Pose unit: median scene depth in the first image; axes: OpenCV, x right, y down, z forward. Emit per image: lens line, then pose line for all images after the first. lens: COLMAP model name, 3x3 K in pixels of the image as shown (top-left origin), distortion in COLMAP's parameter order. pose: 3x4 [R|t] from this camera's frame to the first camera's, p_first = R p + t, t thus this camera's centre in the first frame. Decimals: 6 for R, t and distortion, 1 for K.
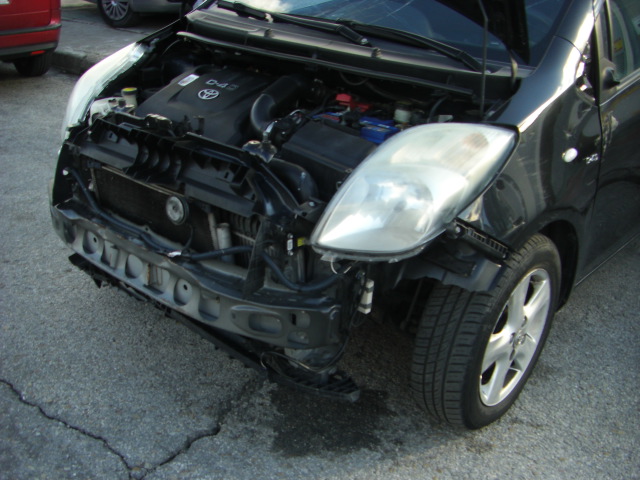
lens RADIAL K [[728.1, 0, 316.8], [0, 728.1, 298.0], [0, 0, 1]] dist [-0.209117, 0.154770]
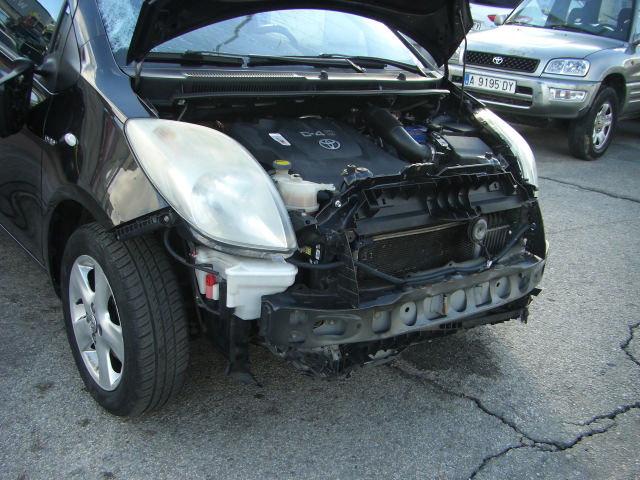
lens RADIAL K [[720.0, 0, 316.6], [0, 720.0, 290.4], [0, 0, 1]] dist [-0.178418, 0.114287]
pose [[0.196077, -0.417185, 0.887418, -1.201464], [0.395105, 0.861883, 0.317882, -0.466231], [-0.897466, 0.288294, 0.333827, 0.803942]]
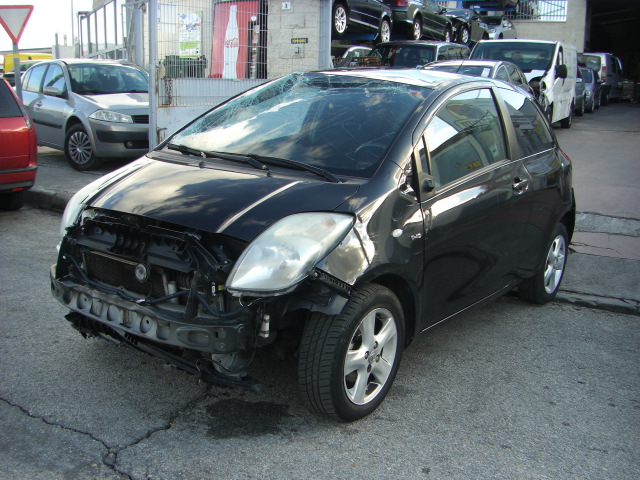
lens RADIAL K [[728.1, 0, 316.8], [0, 728.1, 298.0], [0, 0, 1]] dist [-0.209117, 0.154770]
pose [[0.997426, -0.026904, 0.066469, 0.071247], [0.039202, 0.980750, -0.191295, 0.223022], [-0.060043, 0.193408, 0.979279, -0.491298]]
